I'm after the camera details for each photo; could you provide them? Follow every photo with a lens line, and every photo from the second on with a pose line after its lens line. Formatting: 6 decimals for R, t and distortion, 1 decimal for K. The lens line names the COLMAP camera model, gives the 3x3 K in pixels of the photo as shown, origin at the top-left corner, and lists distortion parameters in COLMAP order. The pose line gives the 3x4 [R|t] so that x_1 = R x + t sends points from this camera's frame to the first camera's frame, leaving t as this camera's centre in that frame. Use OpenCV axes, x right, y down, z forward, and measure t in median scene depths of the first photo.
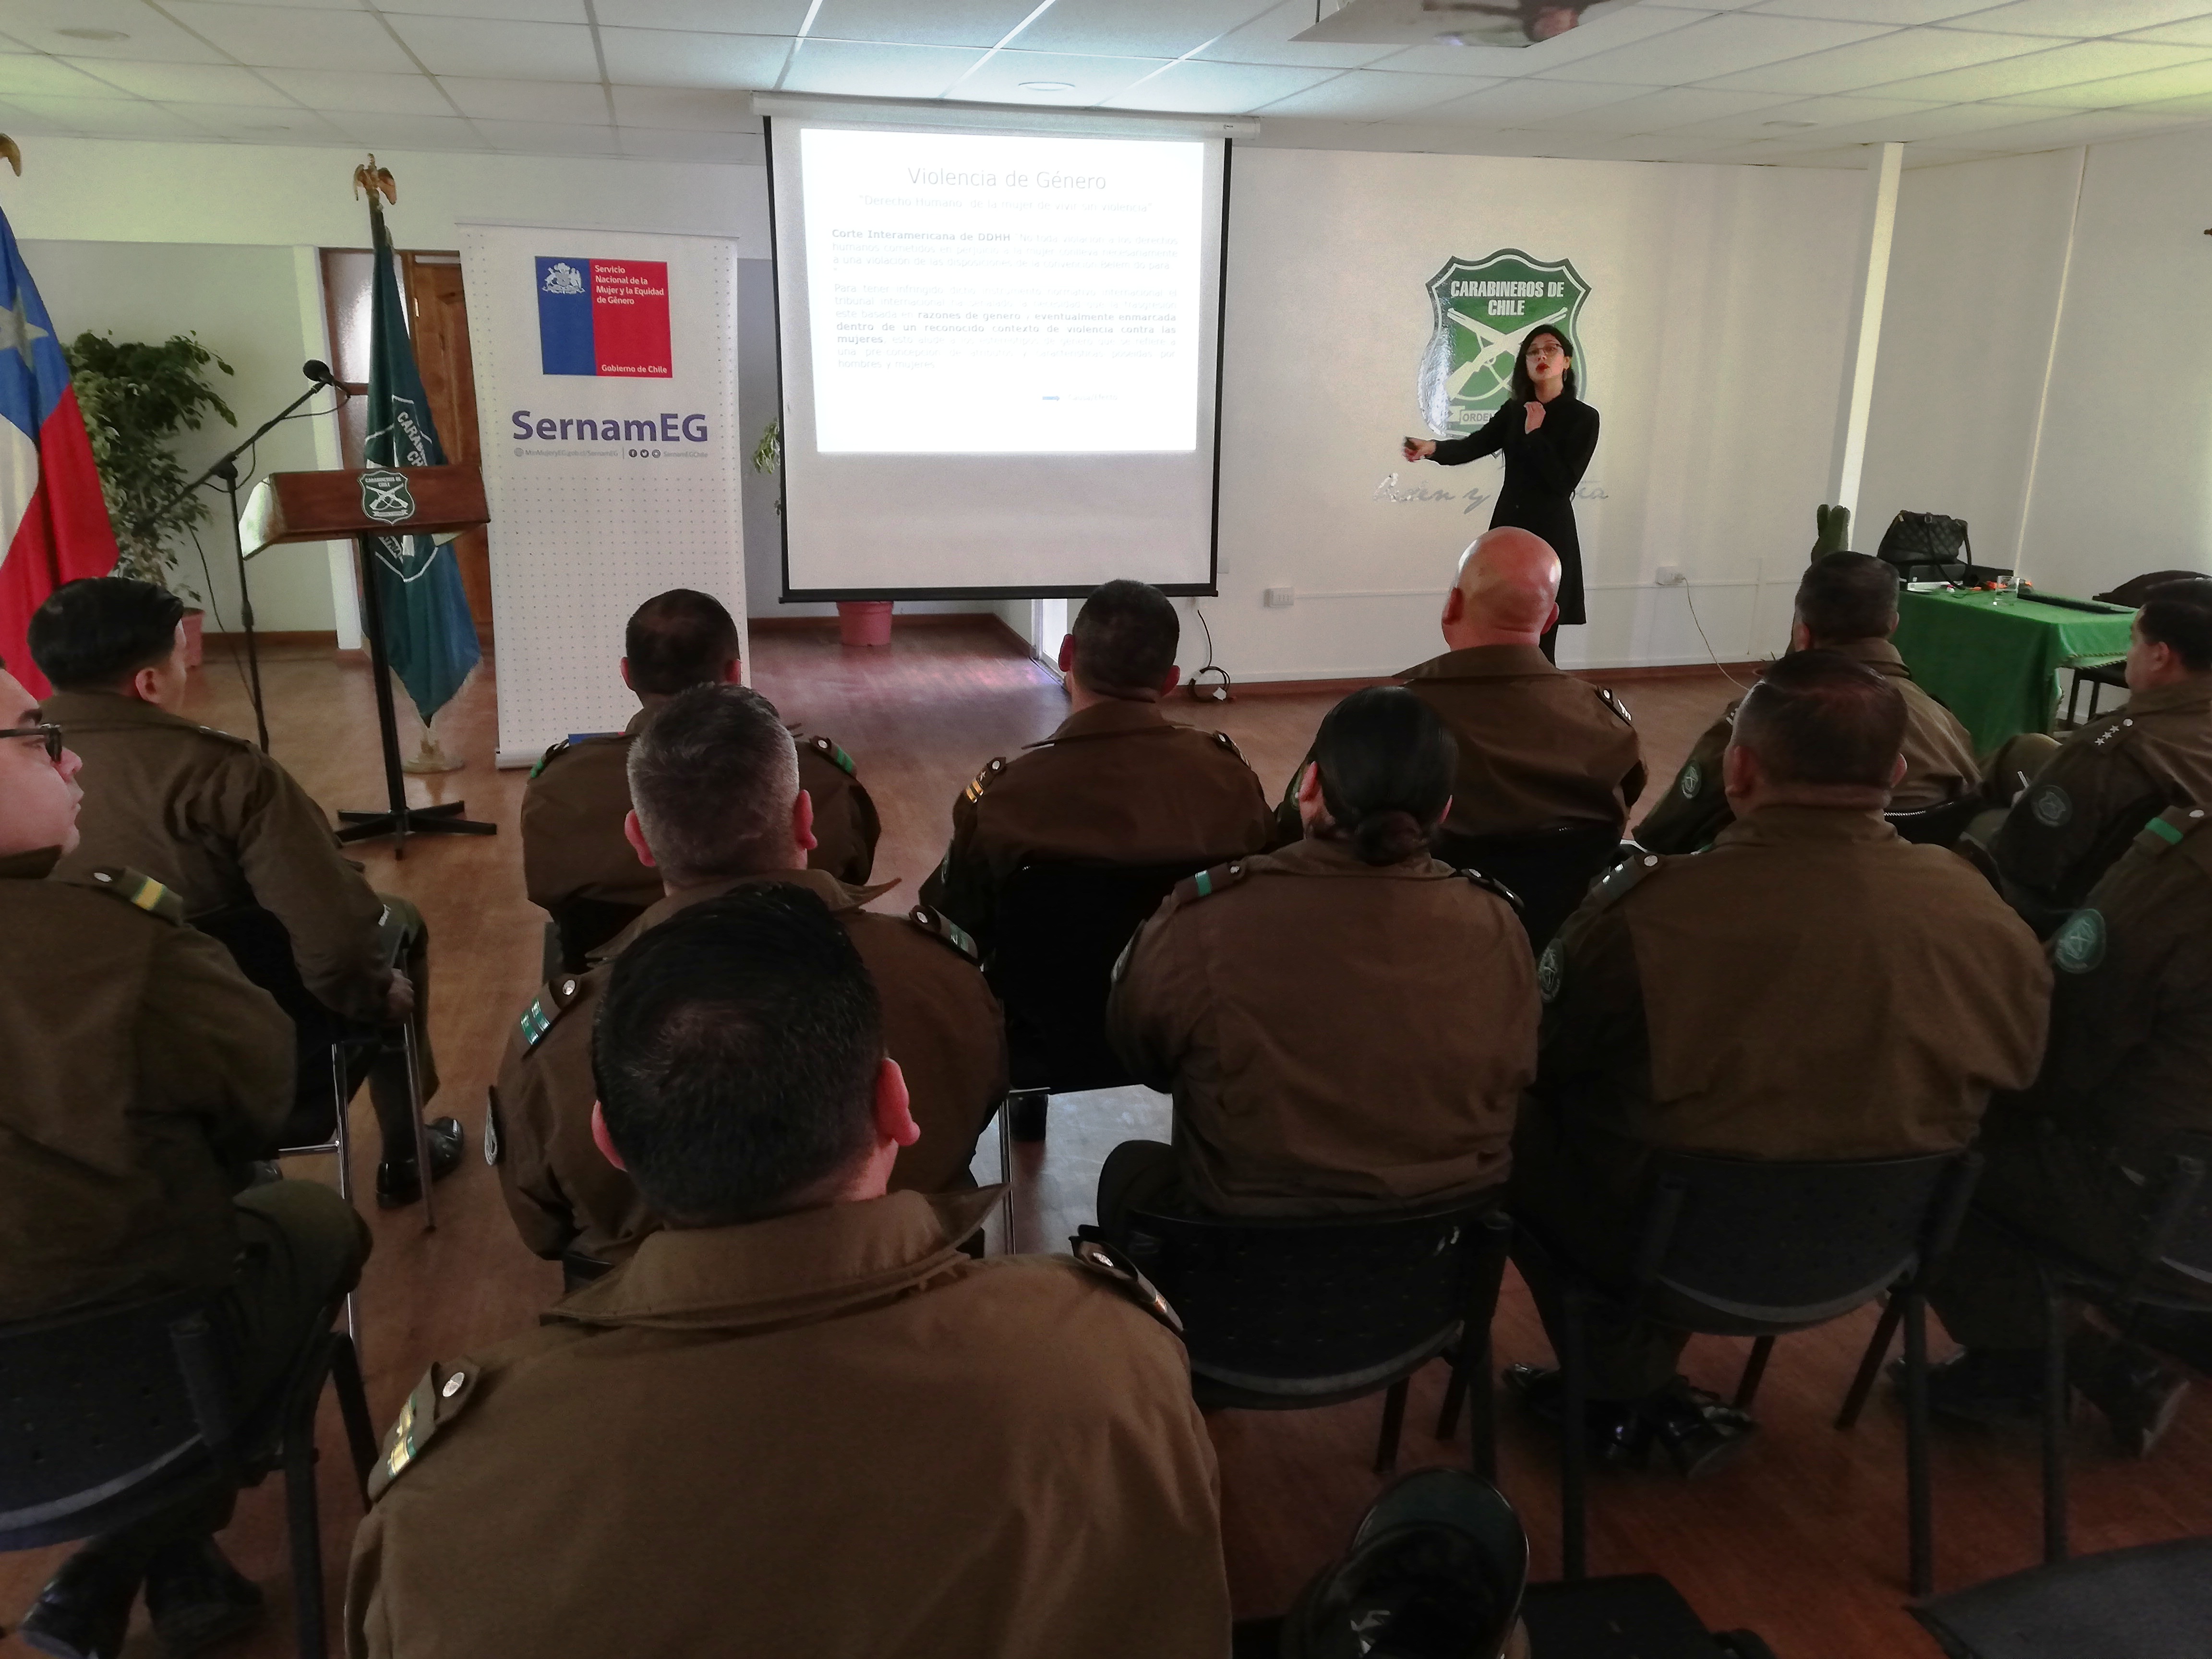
lens RADIAL K [[1668.1, 0, 1098.0], [0, 1668.1, 801.3], [0, 0, 1]] dist [0.063666, -0.080569]
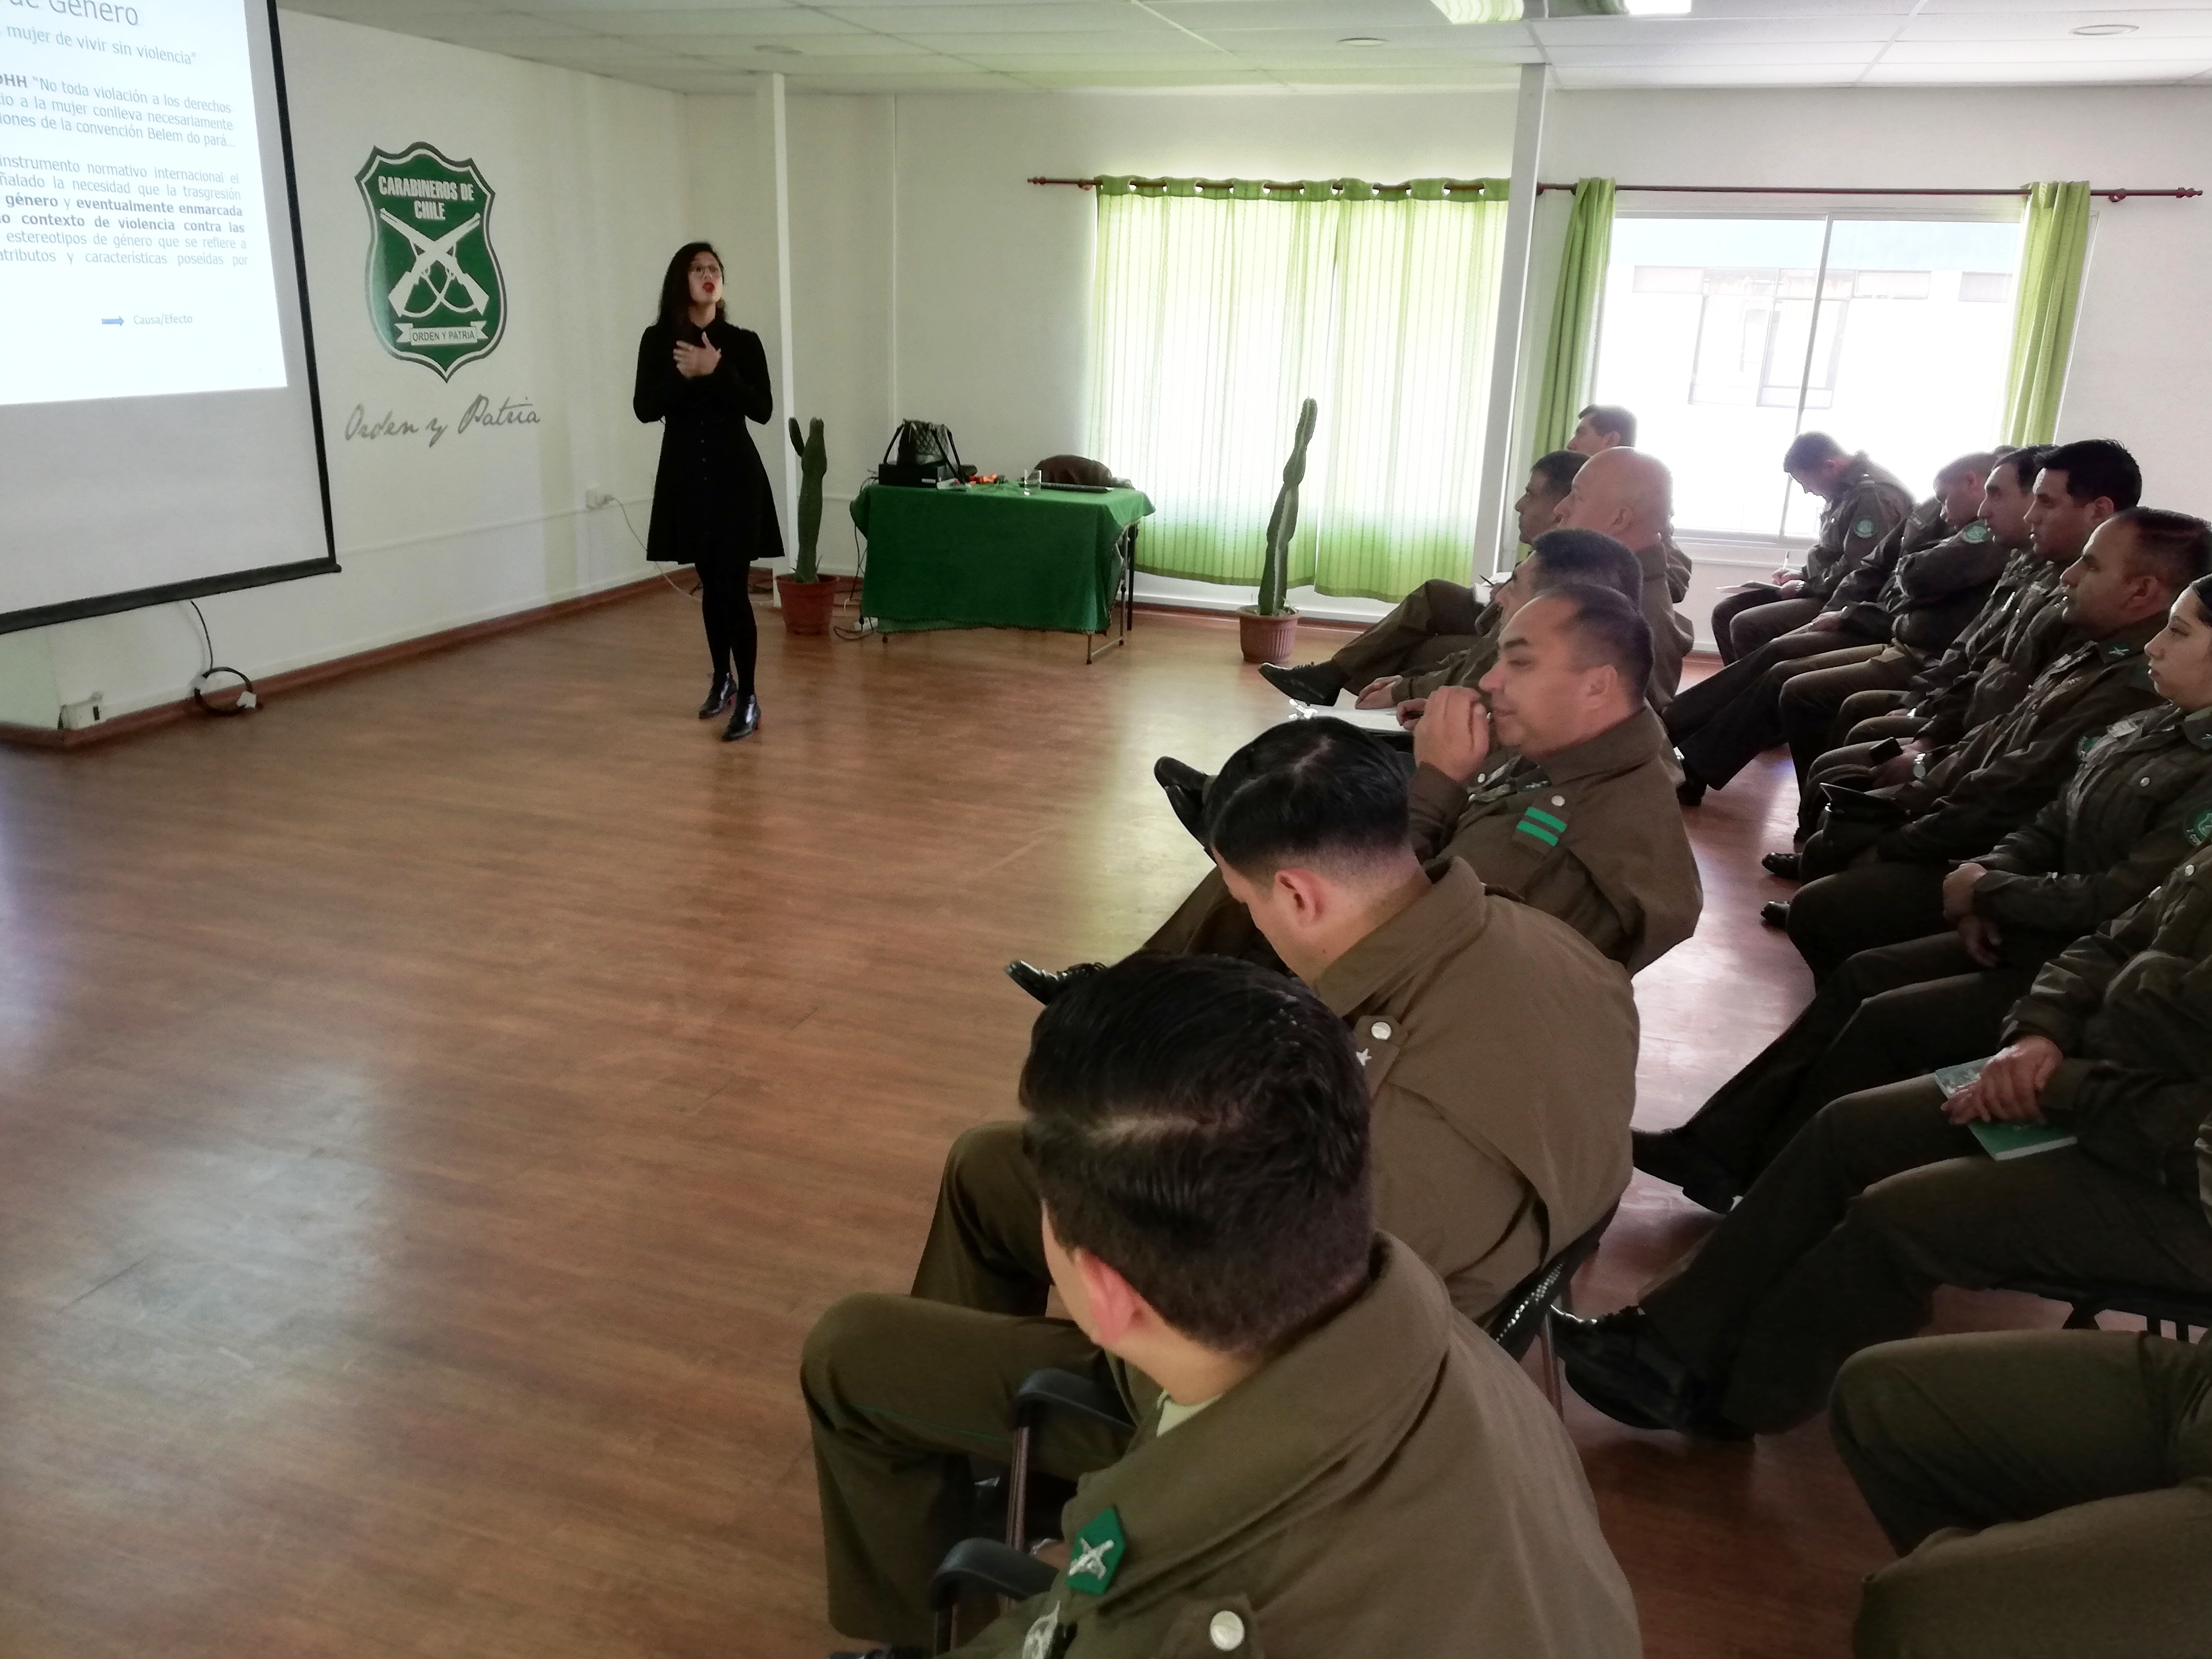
lens RADIAL K [[1668.1, 0, 1098.0], [0, 1668.1, 801.3], [0, 0, 1]] dist [0.063666, -0.080569]
pose [[0.535963, -0.241925, 0.808836, -0.433043], [0.194656, 0.967660, 0.160444, -0.080716], [-0.821494, 0.071453, 0.565722, 0.279375]]
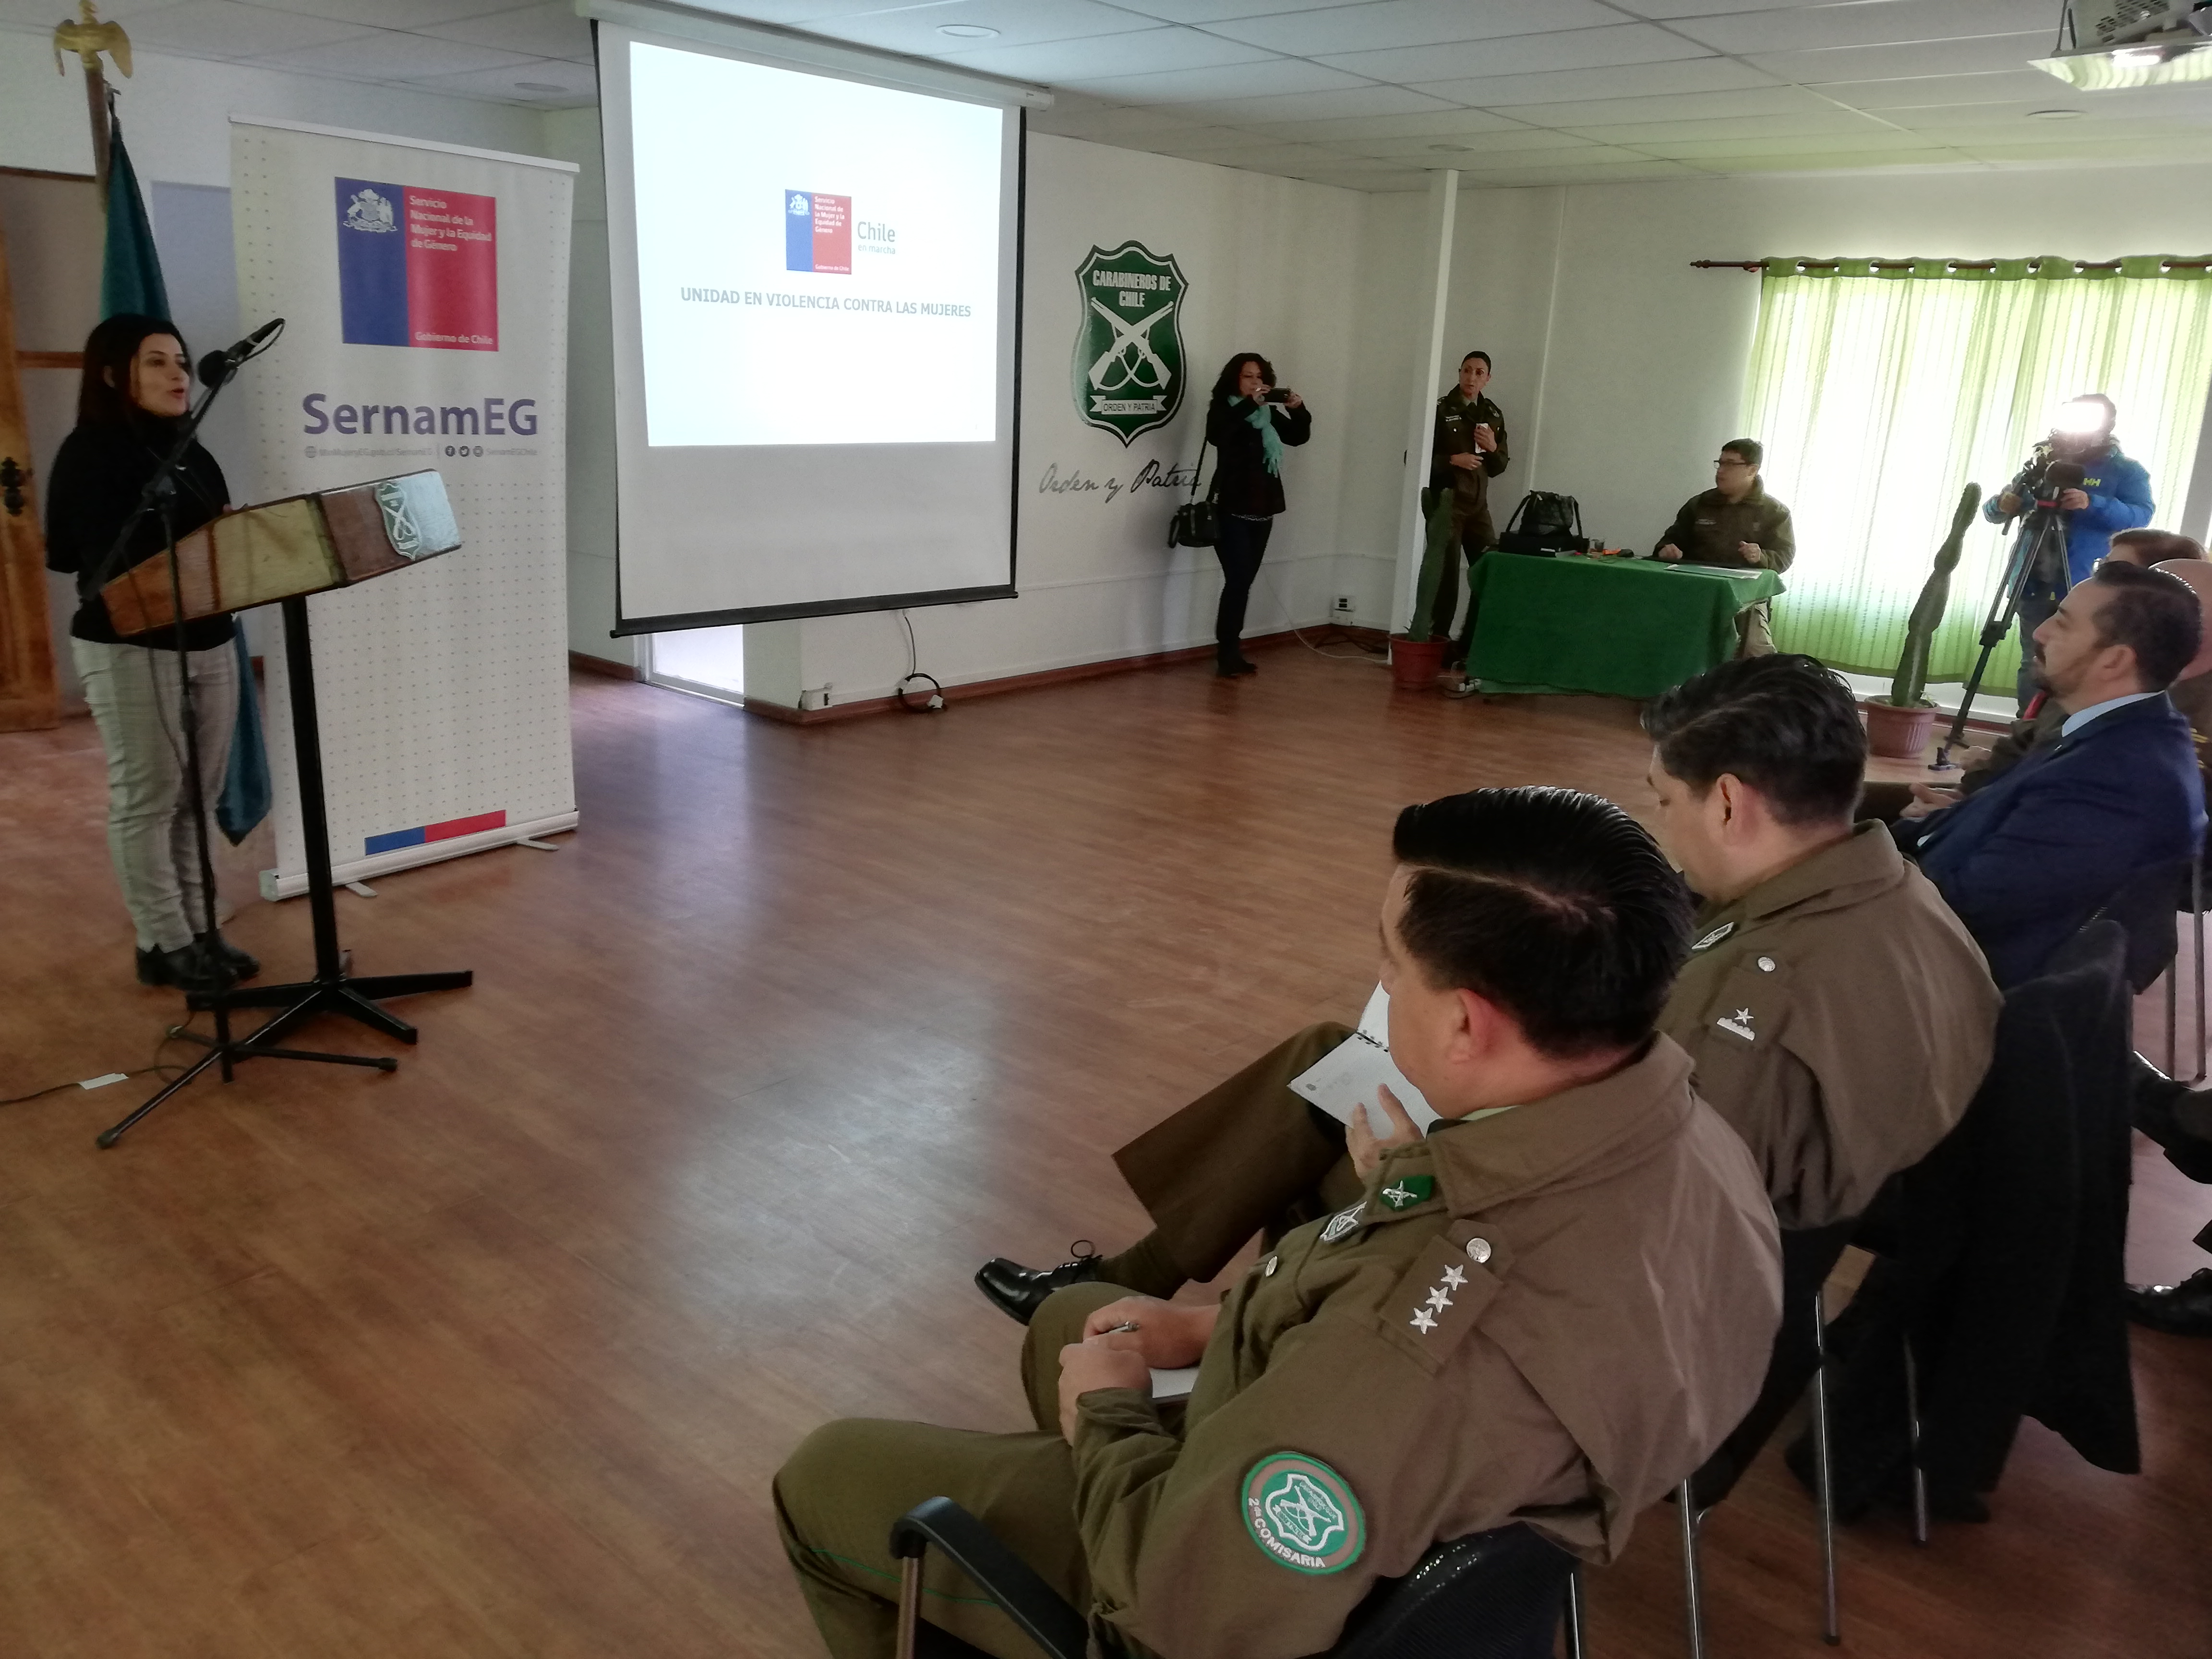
lens RADIAL K [[1668.1, 0, 1098.0], [0, 1668.1, 801.3], [0, 0, 1]] dist [0.063666, -0.080569]
pose [[0.818418, -0.125849, 0.560672, -0.459160], [0.117768, 0.991746, 0.050702, -0.054702], [-0.562425, 0.024533, 0.826484, 0.214323]]
